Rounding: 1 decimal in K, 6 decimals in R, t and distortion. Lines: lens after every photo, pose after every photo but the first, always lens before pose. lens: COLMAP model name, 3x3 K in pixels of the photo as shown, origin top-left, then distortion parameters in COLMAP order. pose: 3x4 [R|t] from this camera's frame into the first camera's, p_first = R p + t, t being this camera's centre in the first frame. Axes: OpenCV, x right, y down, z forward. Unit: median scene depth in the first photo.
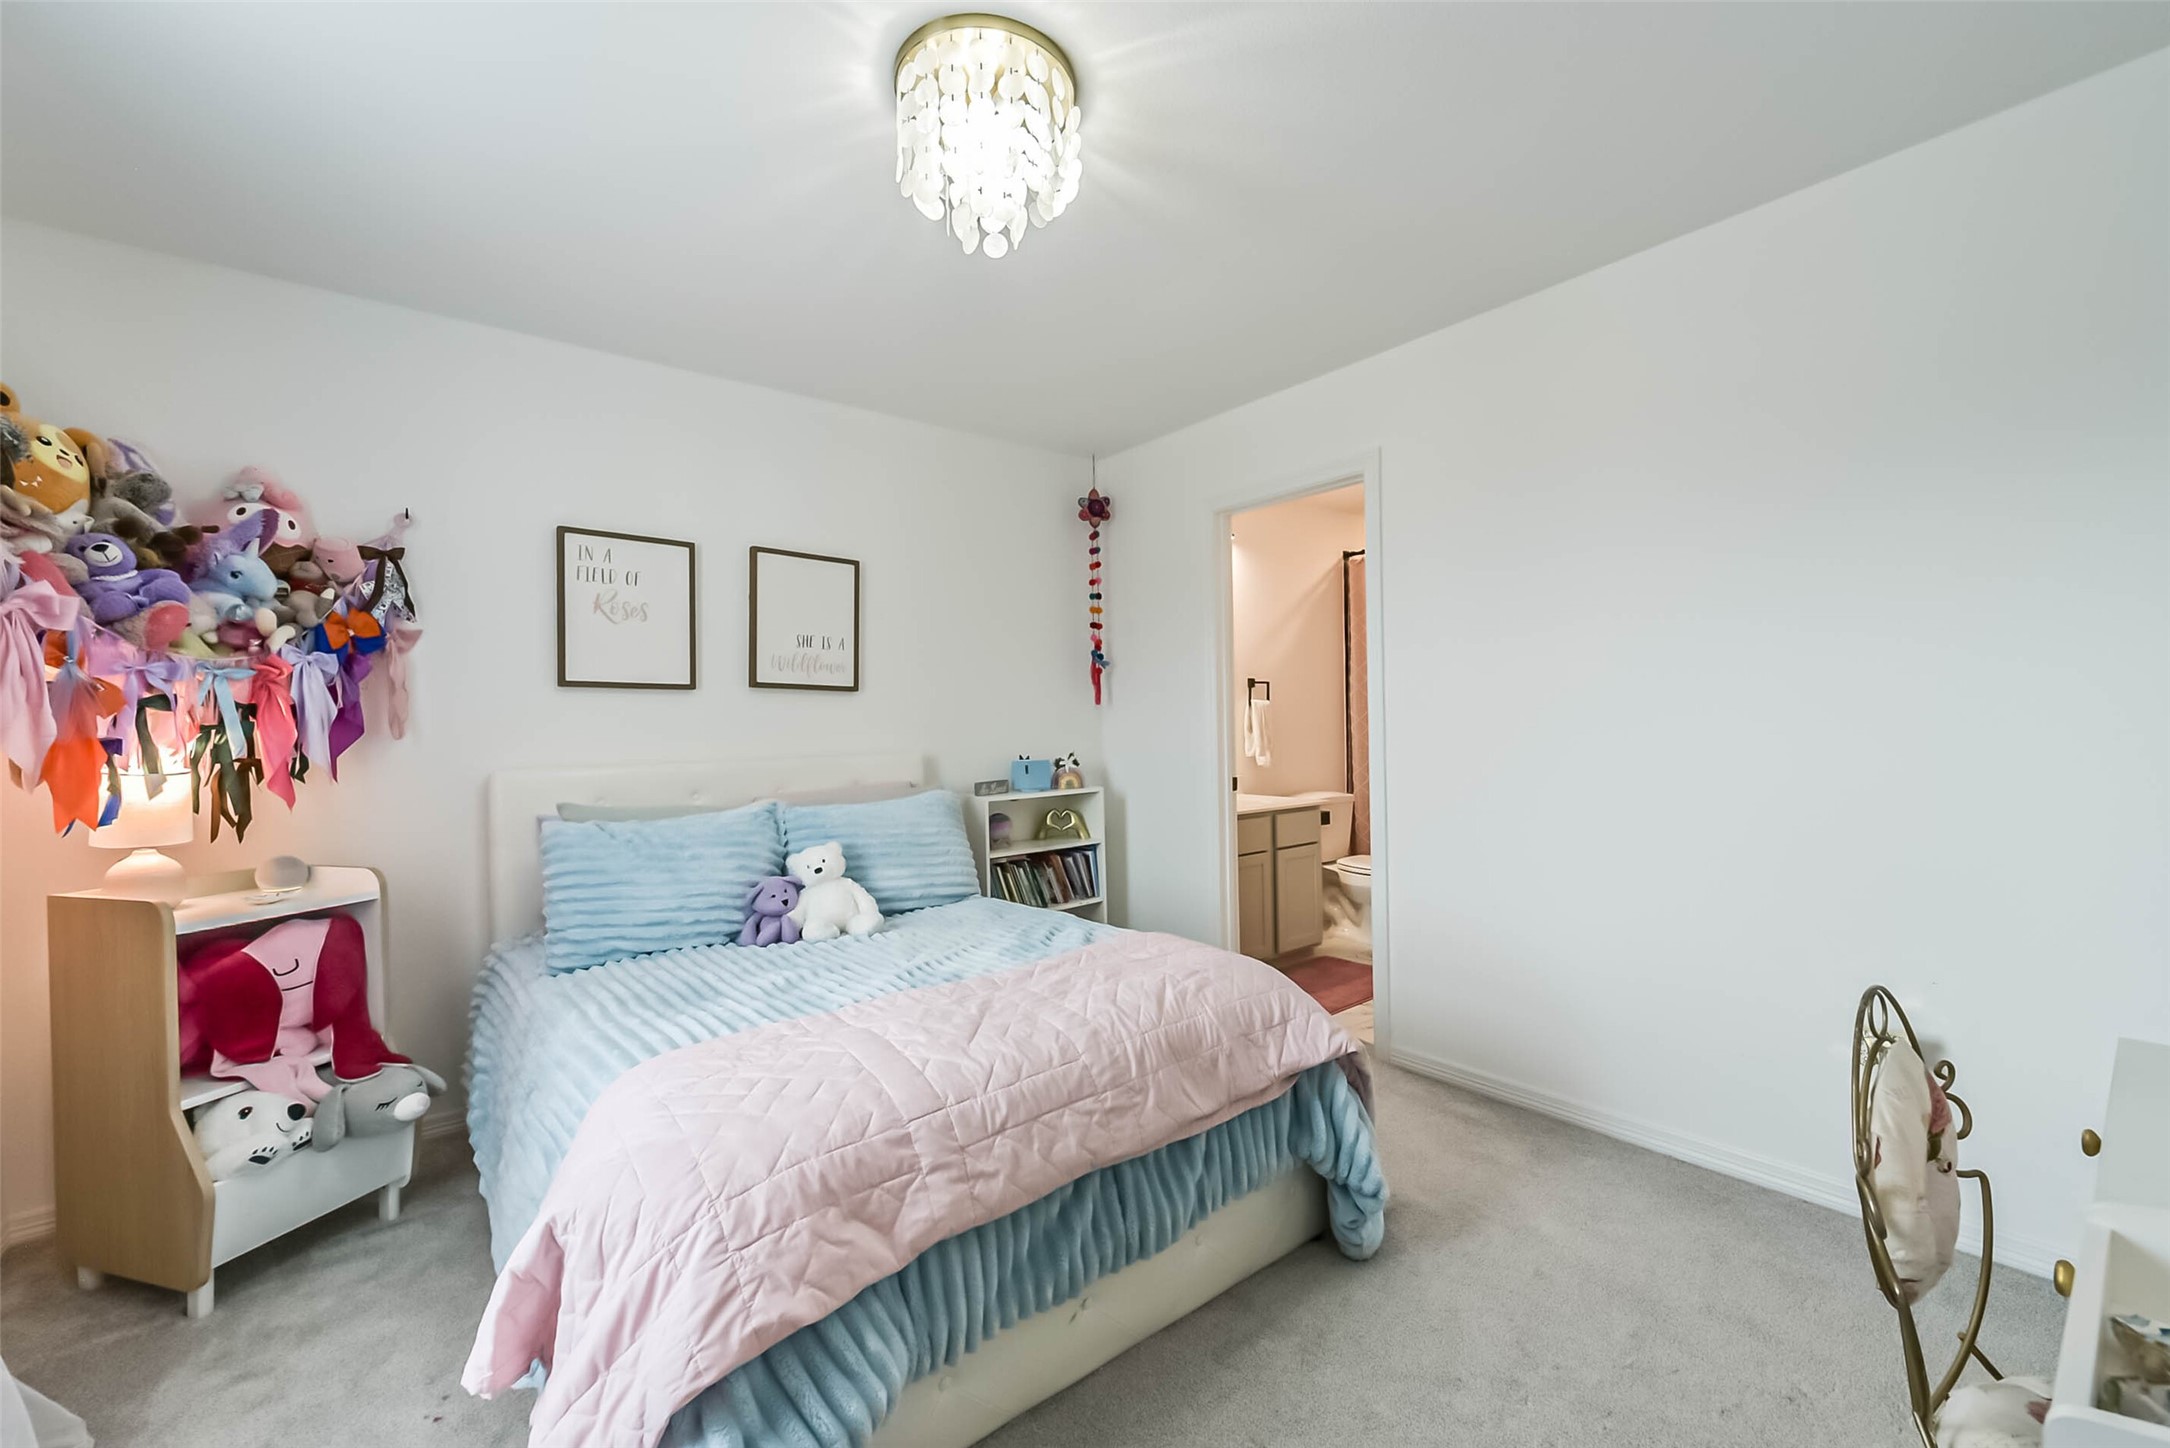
lens RADIAL K [[887.2, 0, 1086.4], [0, 887.2, 750.9], [0, 0, 1]] dist [0.001761, -0.000031]
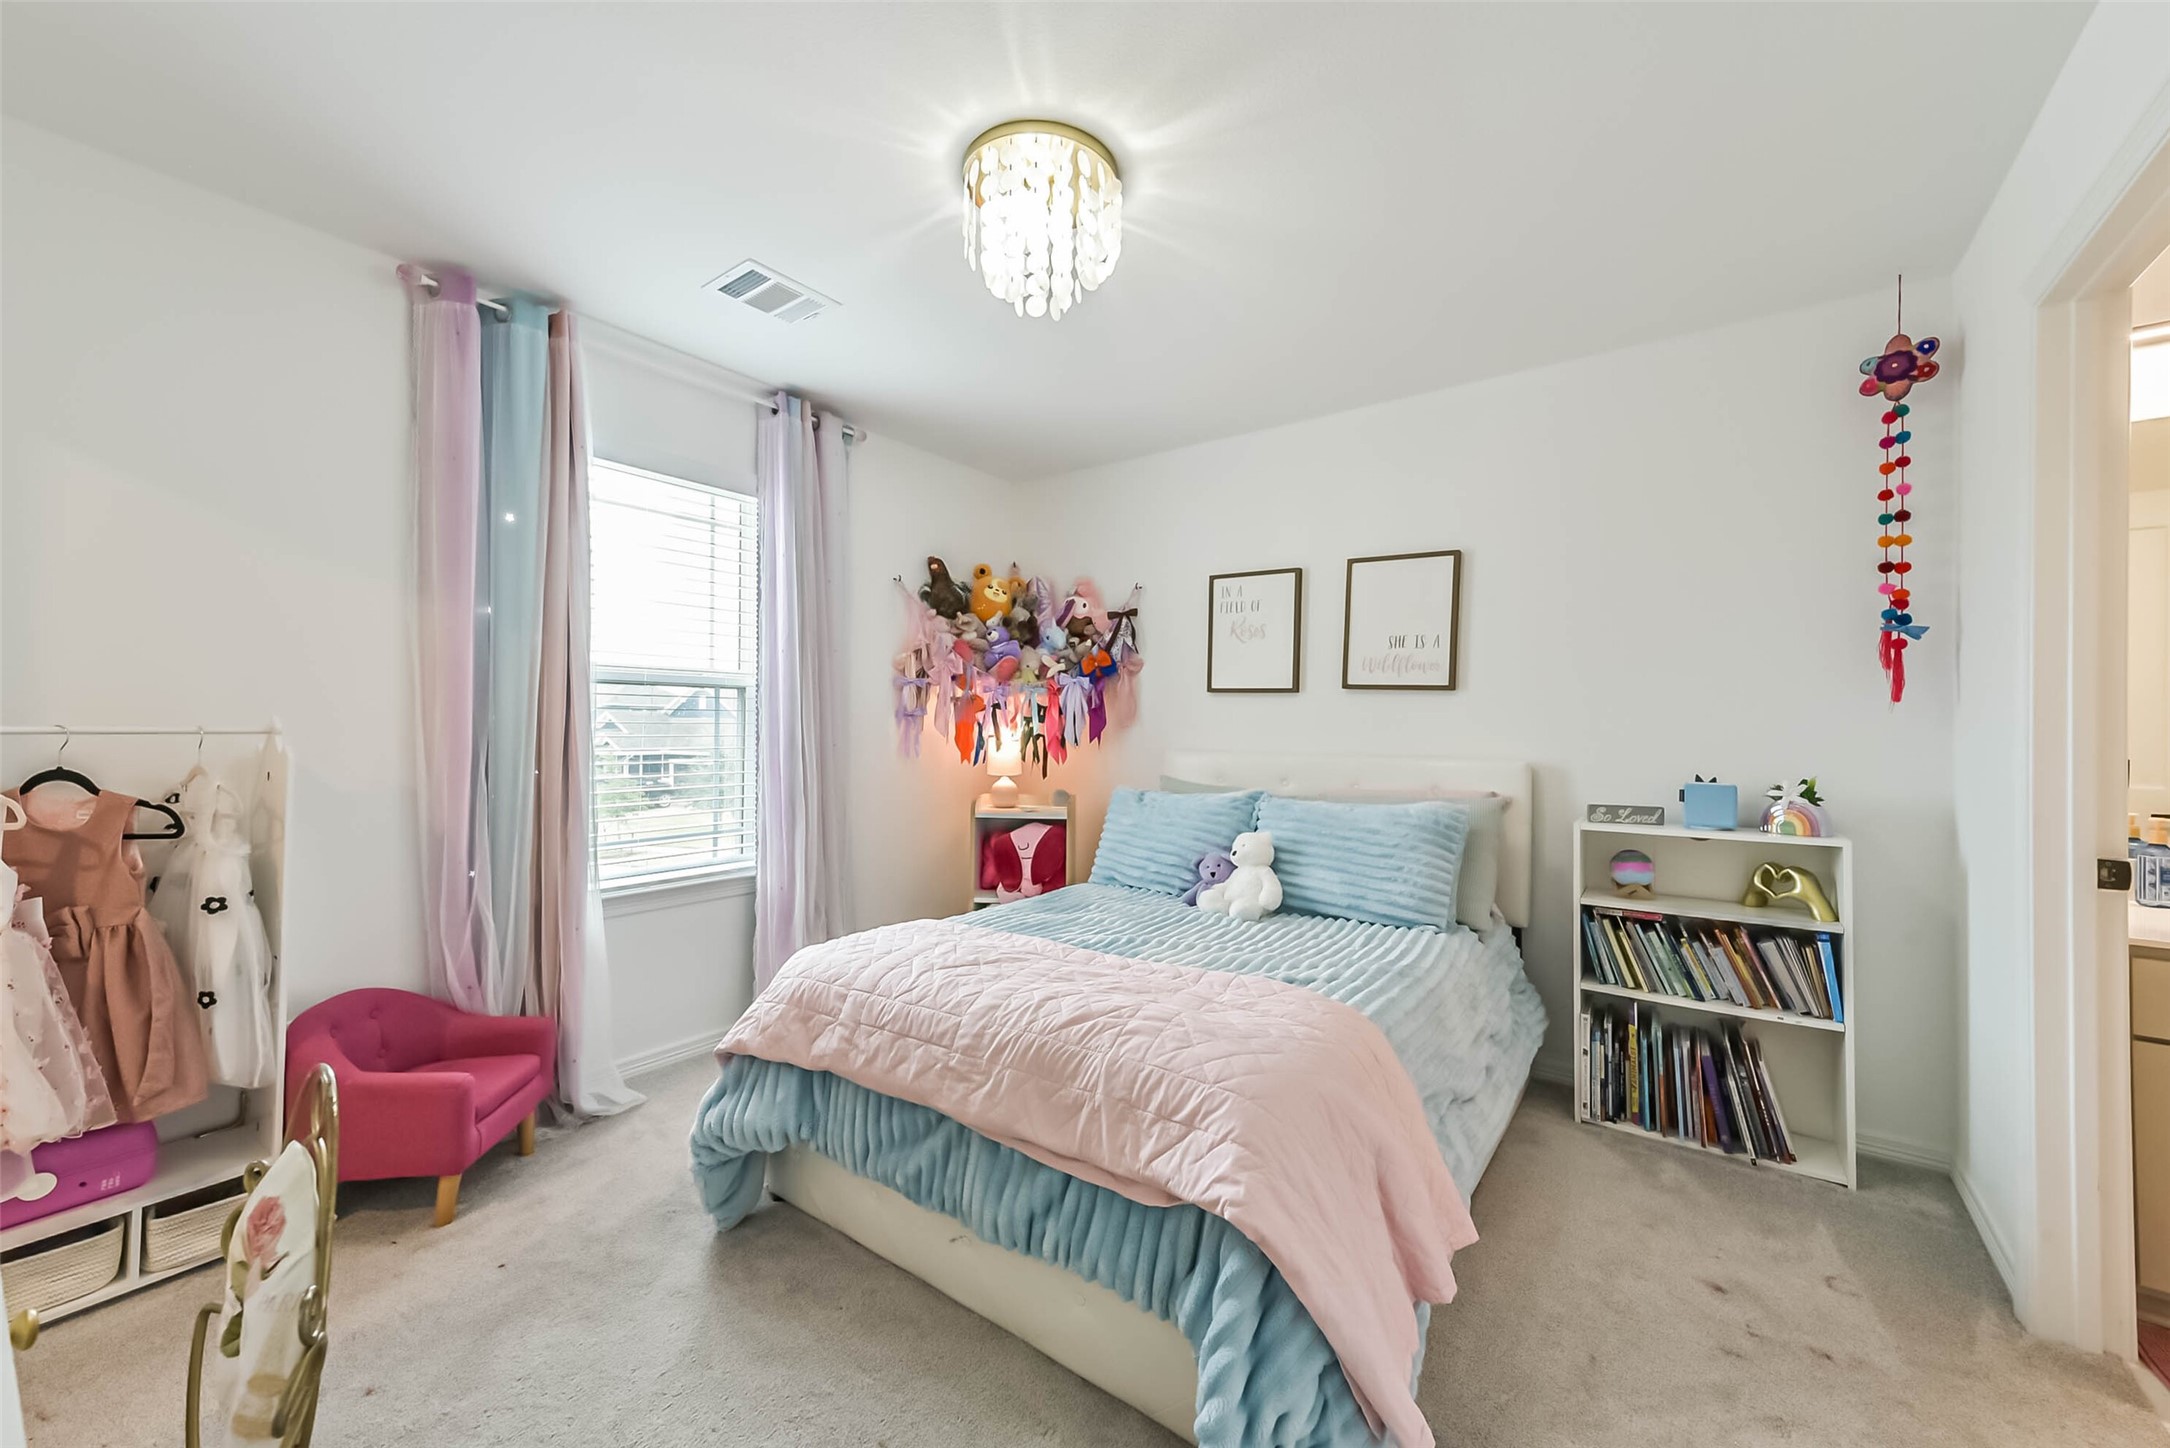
lens RADIAL K [[838.2, 0, 1087.9], [0, 838.2, 728.7], [0, 0, 1]] dist [0.019851, -0.000220]
pose [[0.245050, 0.025778, -0.969168, 0.592086], [-0.044757, 0.998881, 0.015252, -0.026799], [0.968477, 0.039639, 0.245930, 0.482063]]
